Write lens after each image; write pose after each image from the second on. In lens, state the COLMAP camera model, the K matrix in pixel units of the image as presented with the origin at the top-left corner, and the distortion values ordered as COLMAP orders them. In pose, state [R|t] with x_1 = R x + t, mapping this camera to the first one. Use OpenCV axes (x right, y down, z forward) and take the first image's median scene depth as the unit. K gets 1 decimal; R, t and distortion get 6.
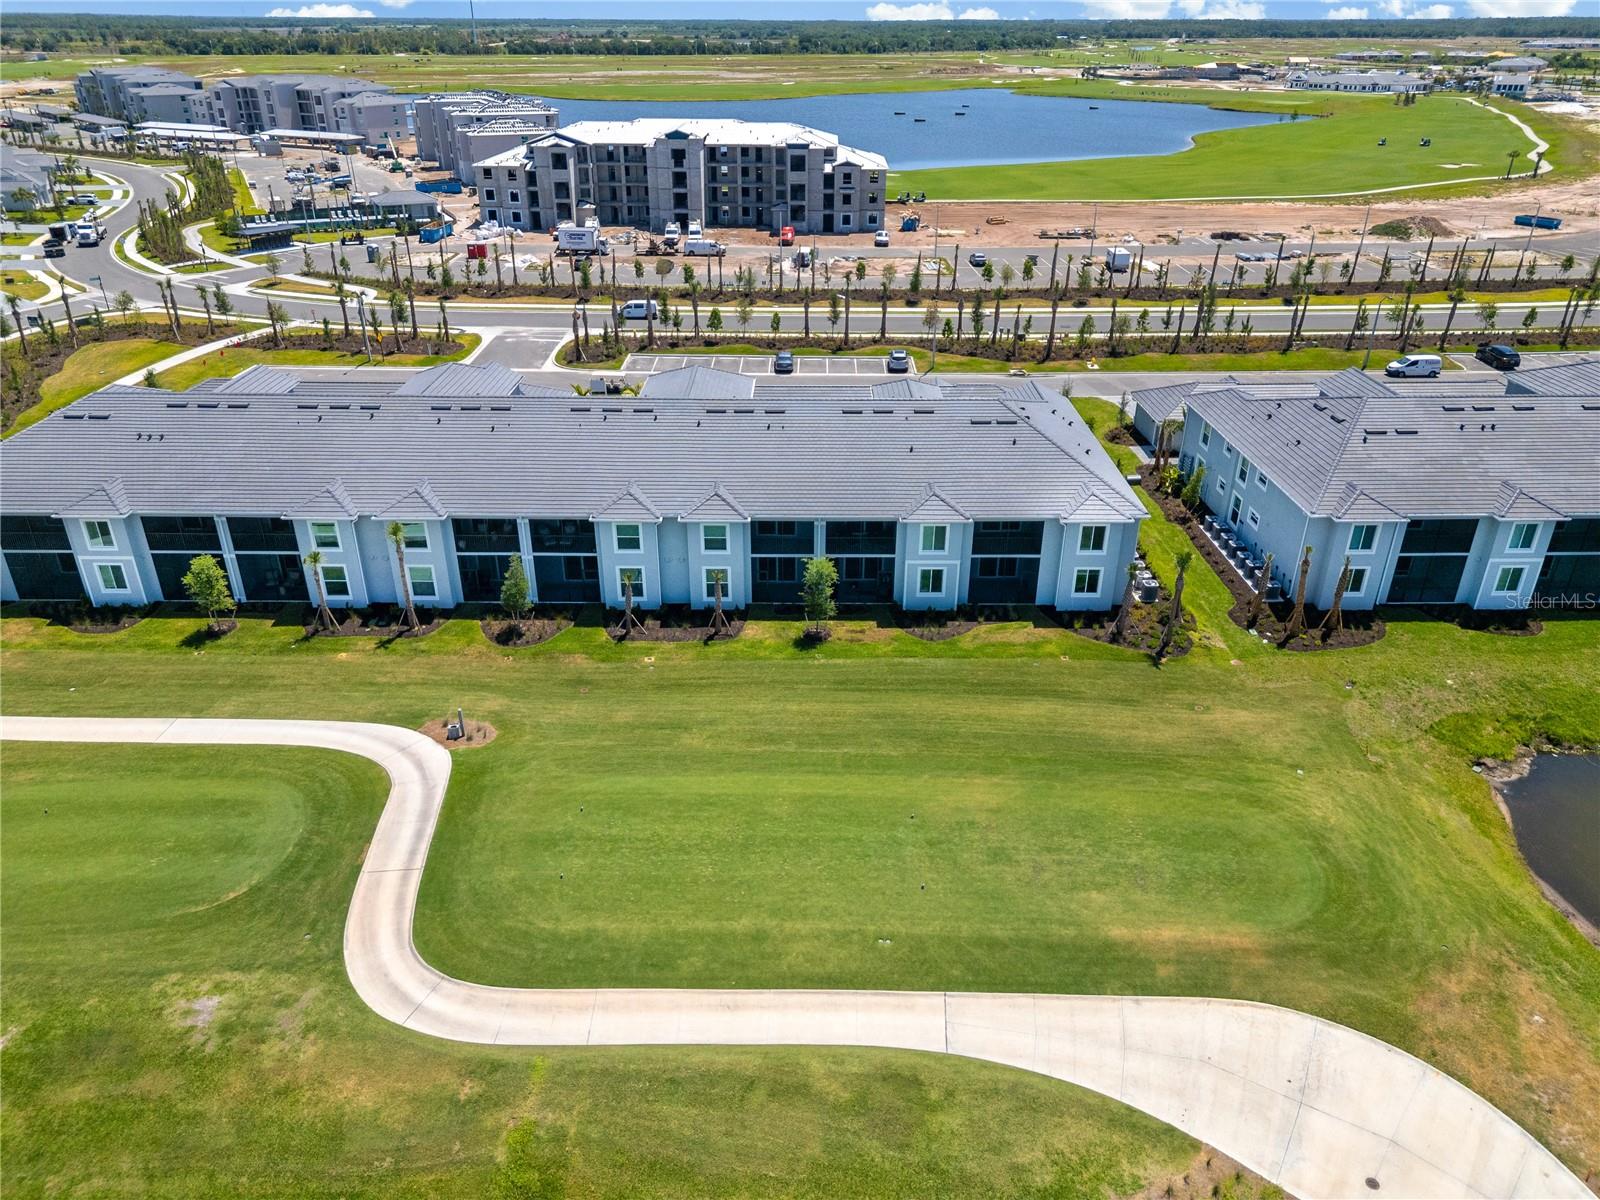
lens RADIAL K [[1120.8, 0, 800.0], [0, 1120.8, 600.0], [0, 0, 1]] dist [0.063681, -0.061669]
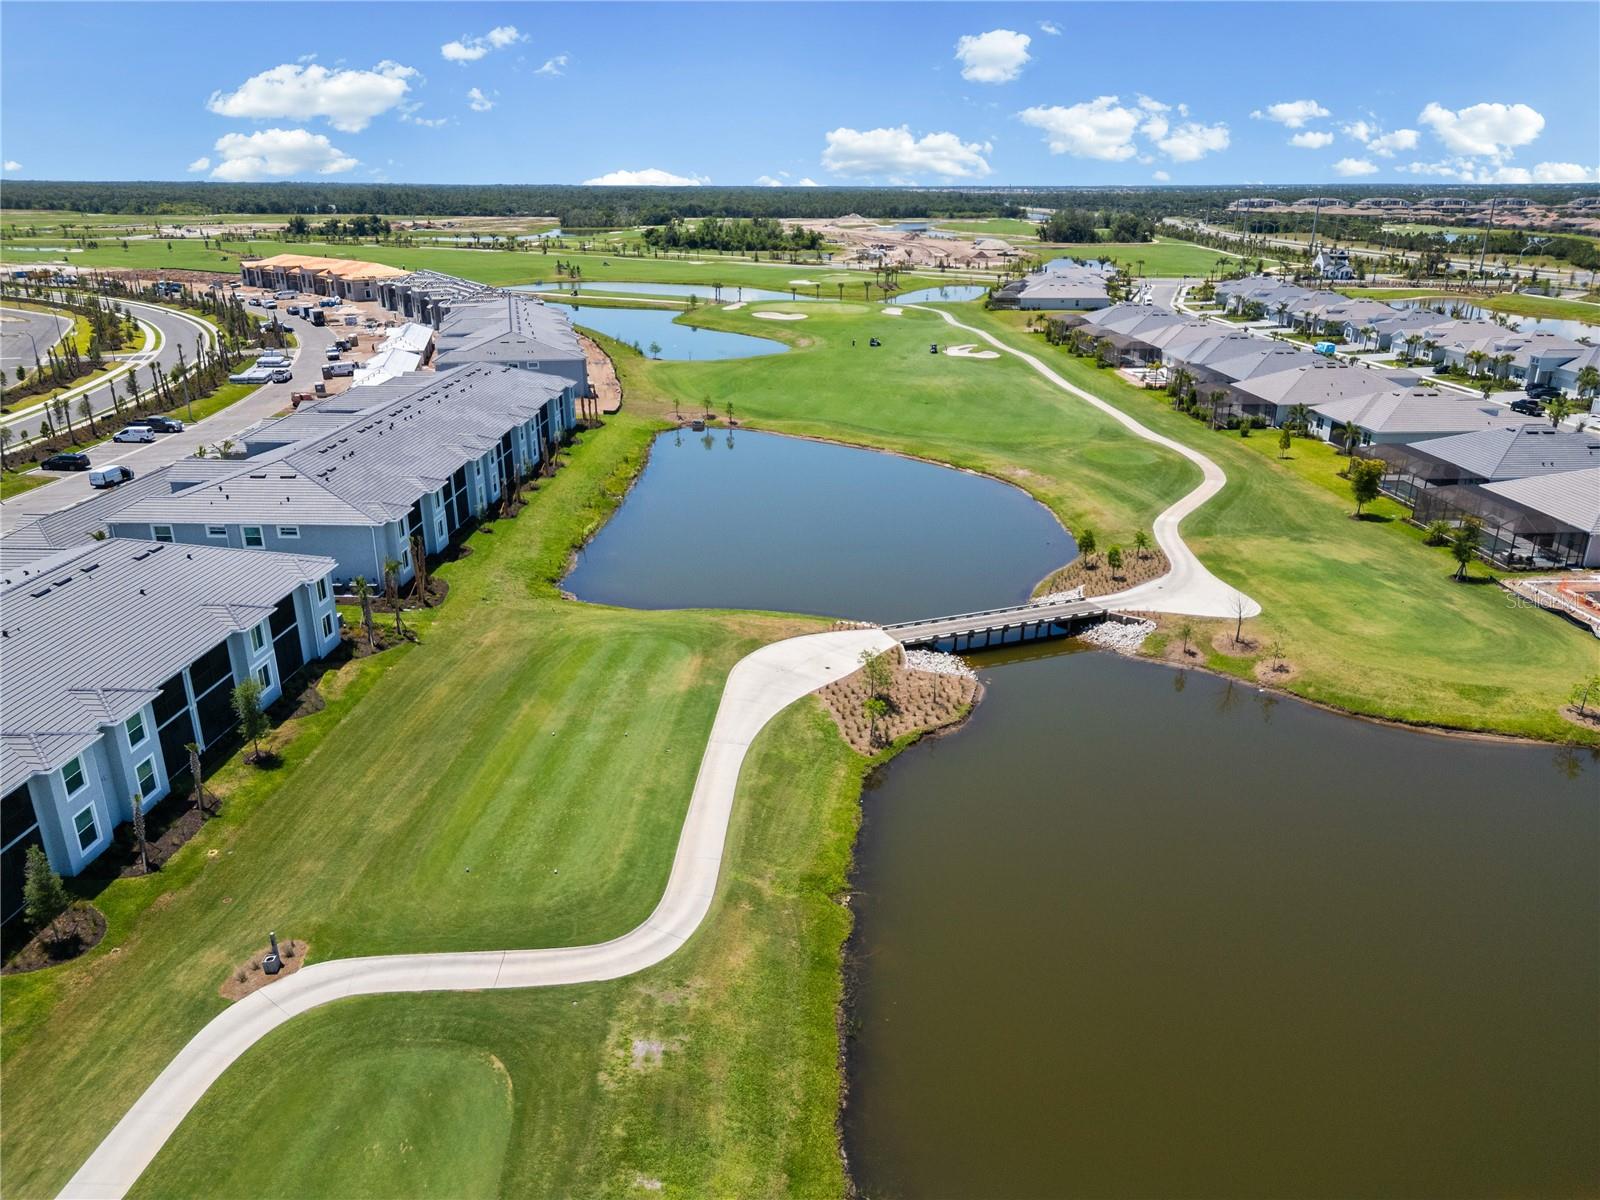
lens RADIAL K [[1120.8, 0, 800.0], [0, 1120.8, 600.0], [0, 0, 1]] dist [0.063681, -0.061669]
pose [[0.041763, -0.347842, 0.936623, -0.880348], [0.444400, 0.846072, 0.294398, -0.175918], [-0.894854, 0.403940, 0.189916, 0.289833]]
